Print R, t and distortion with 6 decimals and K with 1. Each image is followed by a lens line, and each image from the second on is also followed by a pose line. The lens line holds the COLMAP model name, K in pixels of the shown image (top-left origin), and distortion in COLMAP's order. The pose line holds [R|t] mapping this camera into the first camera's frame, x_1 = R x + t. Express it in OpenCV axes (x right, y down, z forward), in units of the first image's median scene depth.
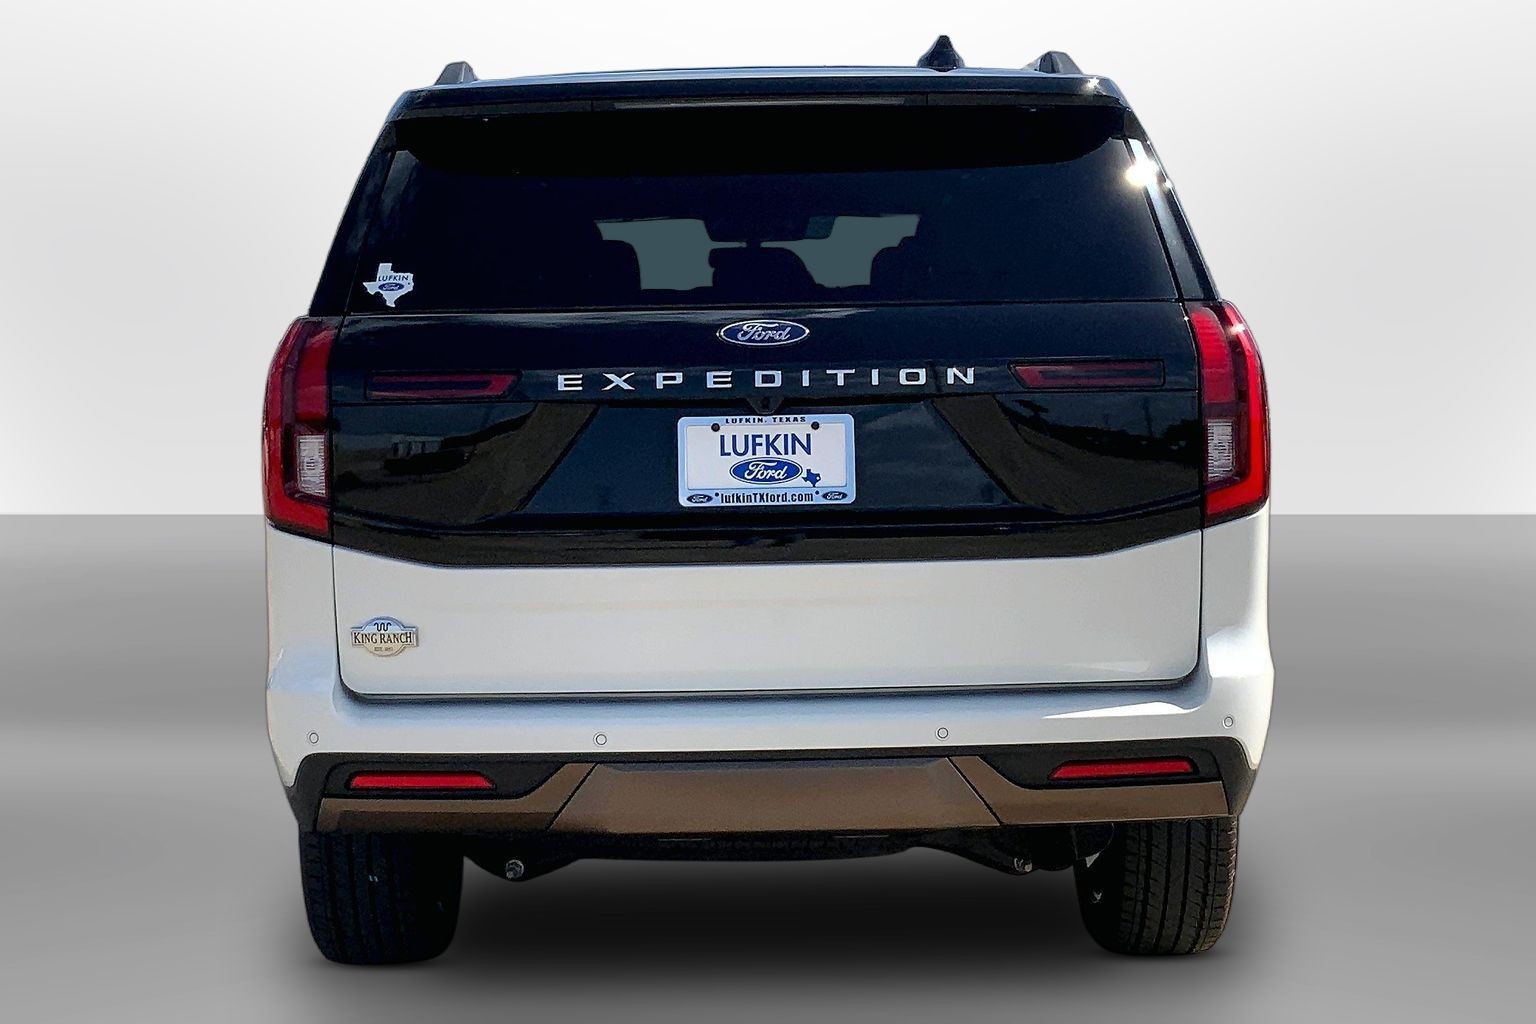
lens RADIAL K [[1987.5, 0, 767.9], [0, 1987.5, 514.7], [0, 0, 1]] dist [-0.010088, 0.000000]
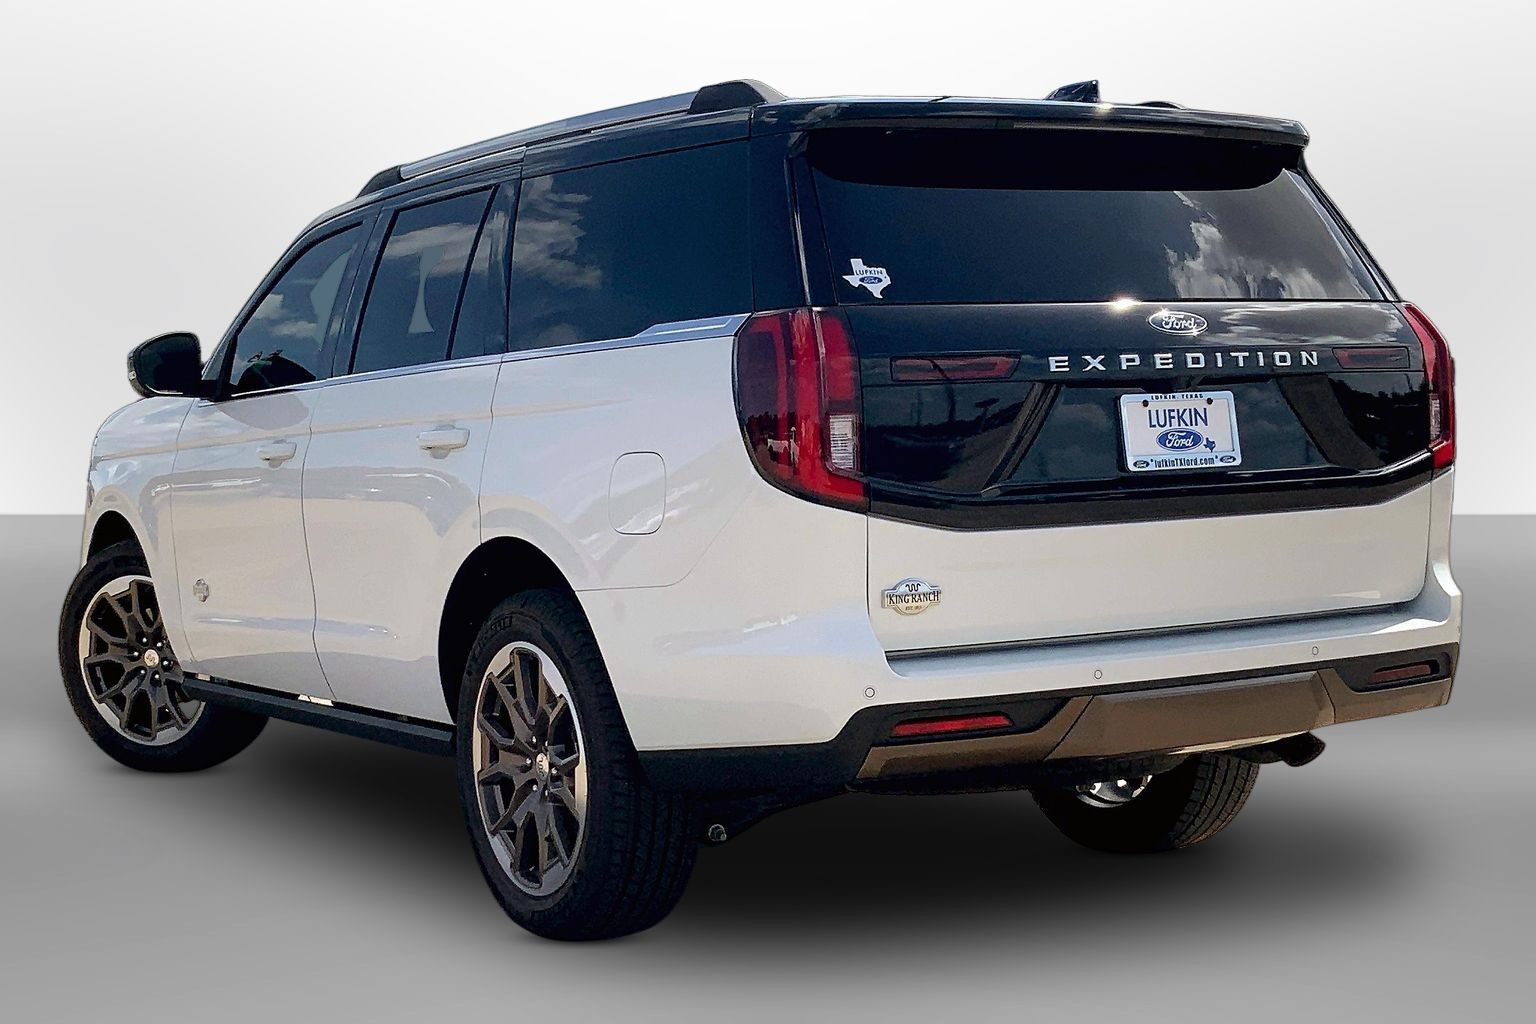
lens RADIAL K [[1943.9, 0, 768.9], [0, 1943.9, 512.7], [0, 0, 1]] dist [-0.116376, 0.000000]
pose [[0.924115, -0.036515, 0.380366, -0.665077], [0.041503, 0.999126, -0.004917, 0.016736], [-0.379854, 0.020330, 0.924823, 0.034891]]
